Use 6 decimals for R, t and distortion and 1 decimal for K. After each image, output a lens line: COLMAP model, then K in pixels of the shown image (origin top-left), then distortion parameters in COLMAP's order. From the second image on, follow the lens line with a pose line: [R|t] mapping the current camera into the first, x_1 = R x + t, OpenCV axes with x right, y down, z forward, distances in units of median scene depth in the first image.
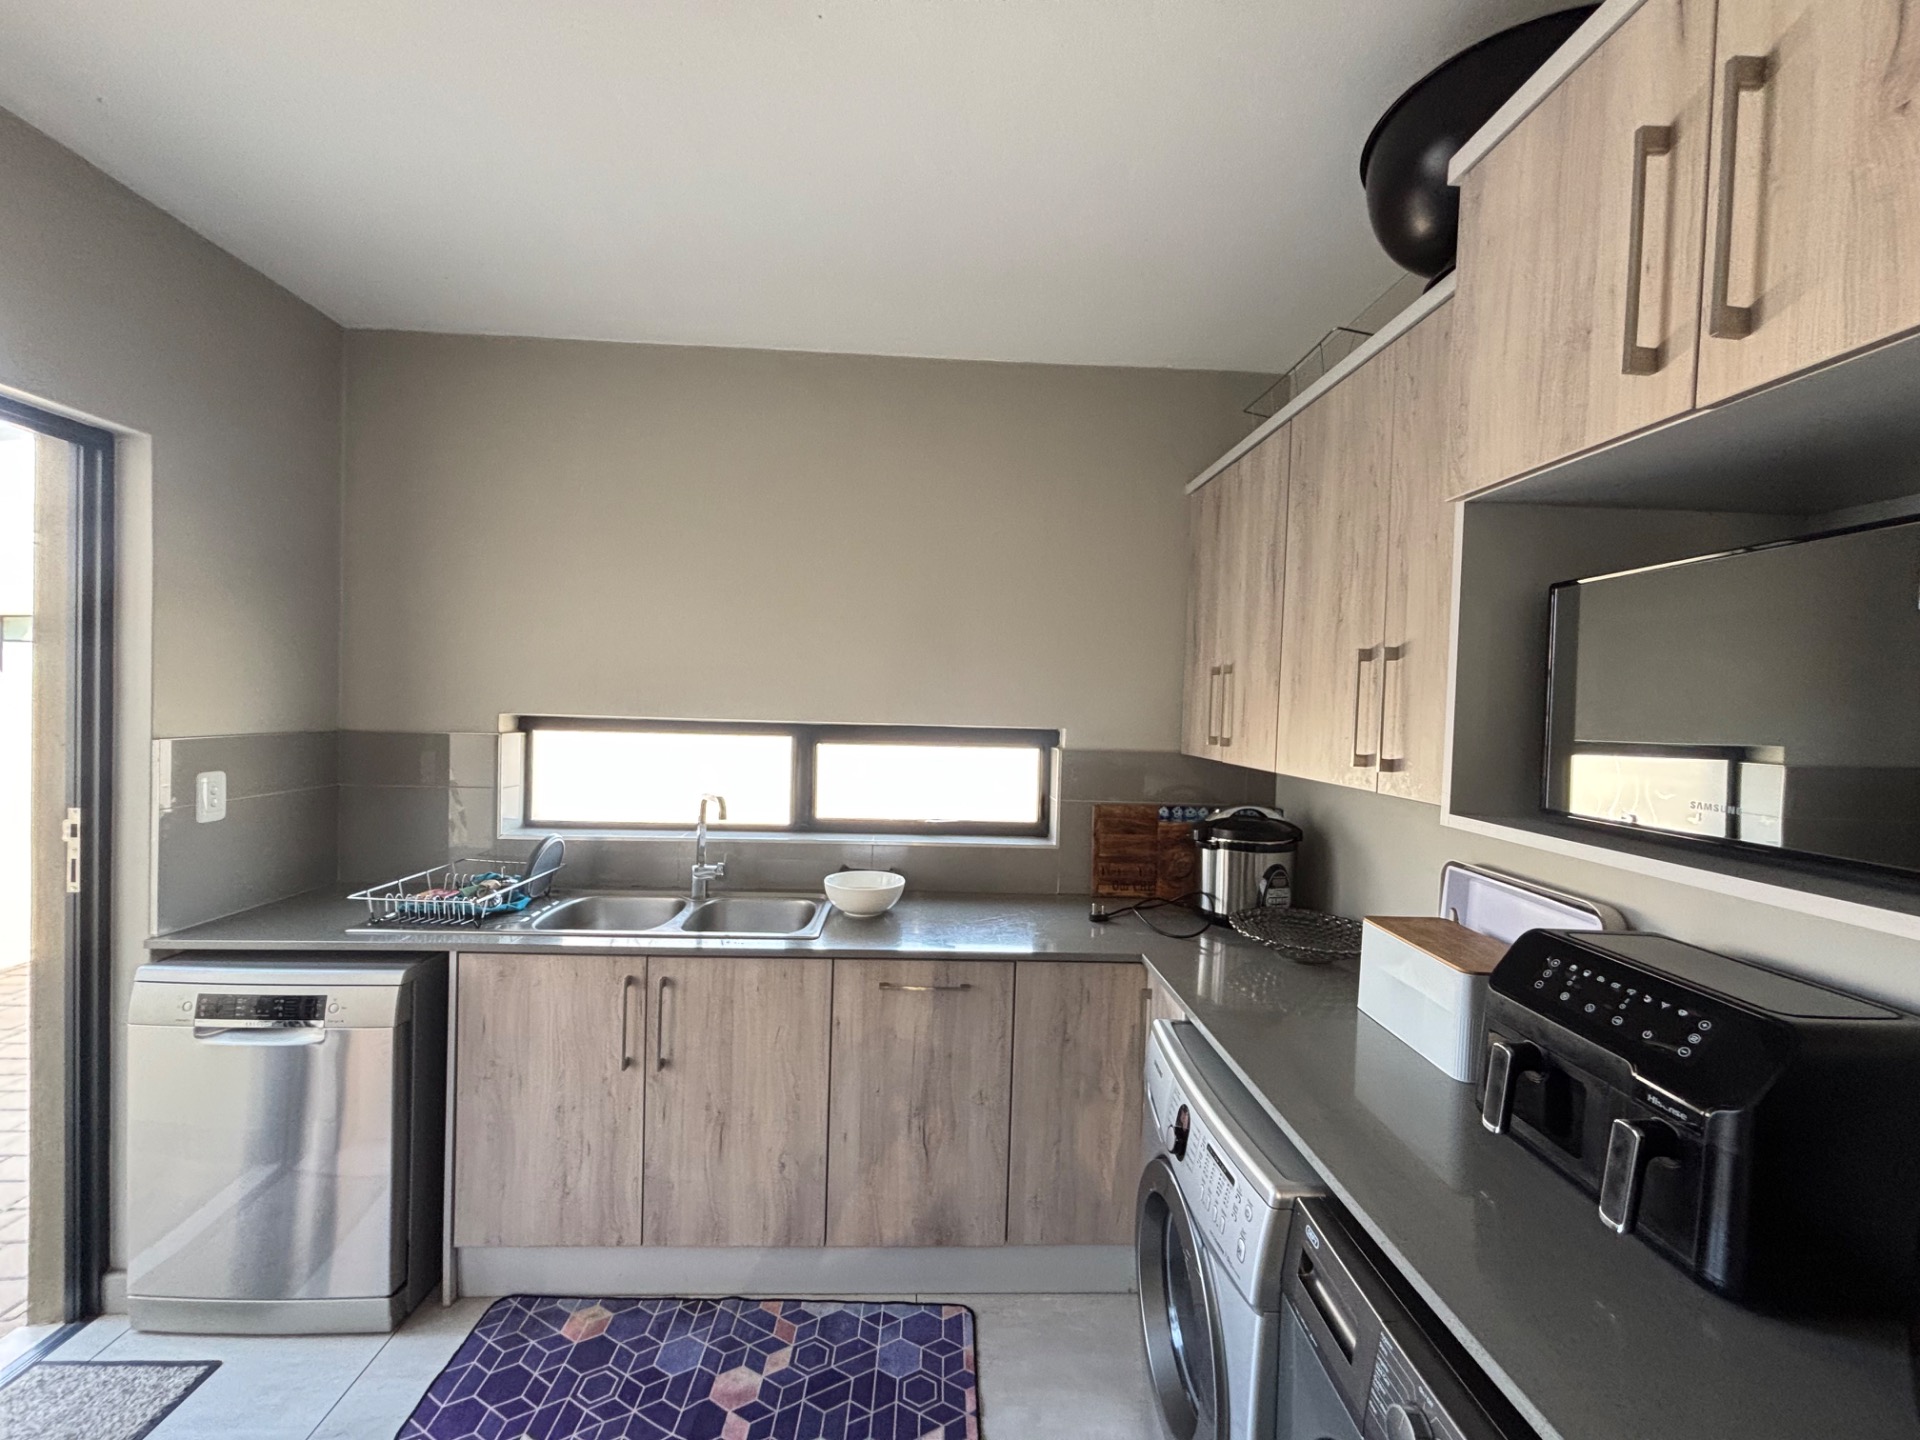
lens RADIAL K [[778.4, 0, 957.8], [0, 778.4, 720.1], [0, 0, 1]] dist [0.002497, -0.000832]
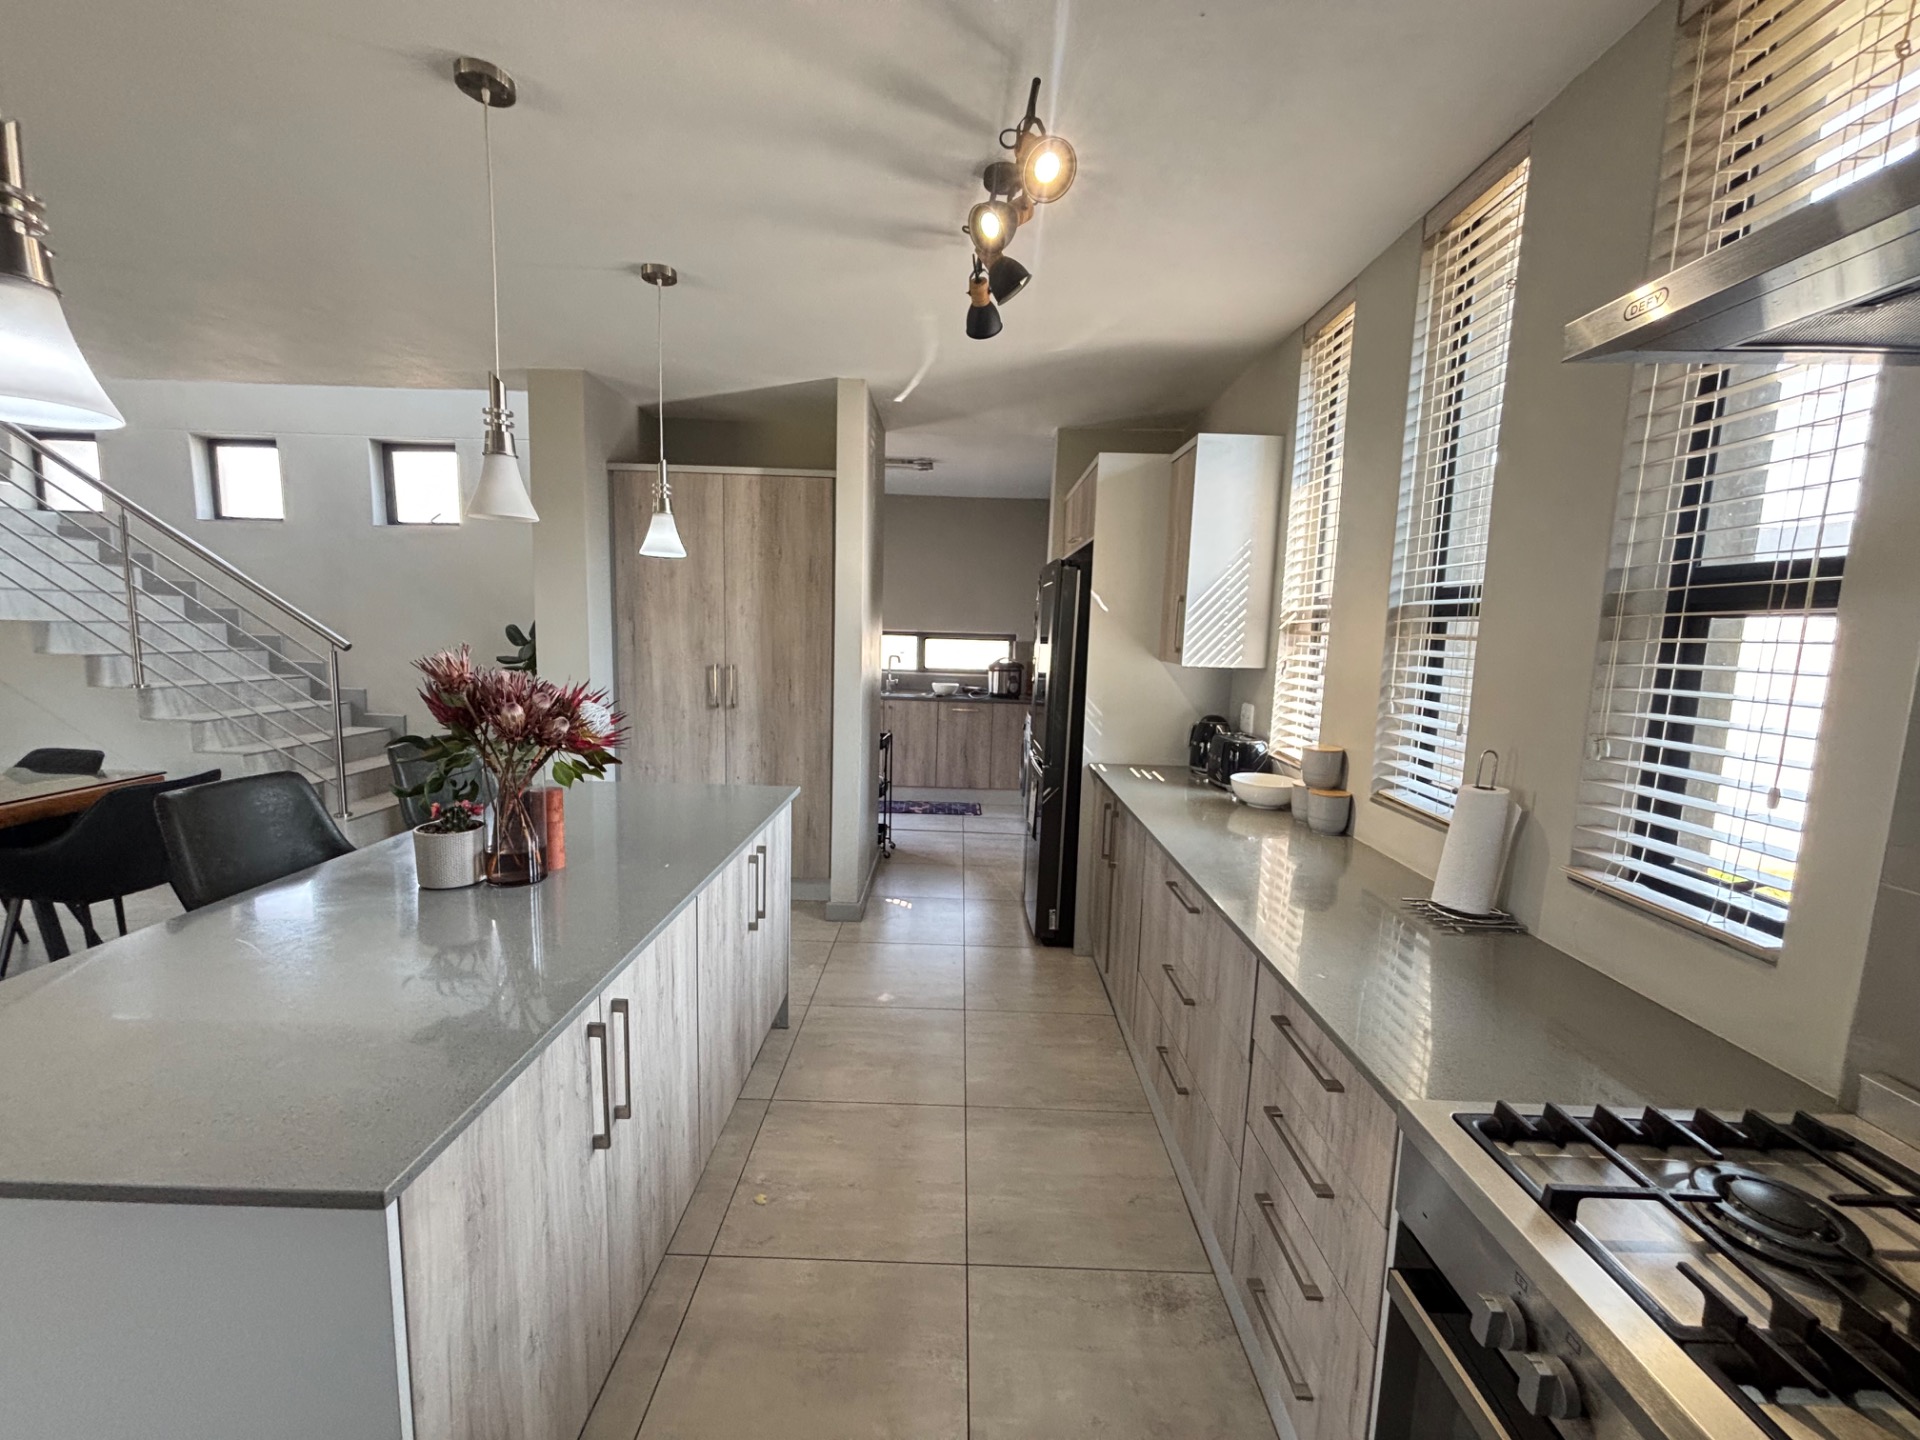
lens RADIAL K [[778.4, 0, 963.4], [0, 778.4, 725.0], [0, 0, 1]] dist [0.002497, -0.000832]
pose [[0.998929, 0.005194, -0.045982, 0.098503], [-0.000317, 0.994425, 0.105441, 0.053384], [0.046273, -0.105314, 0.993362, -2.256670]]
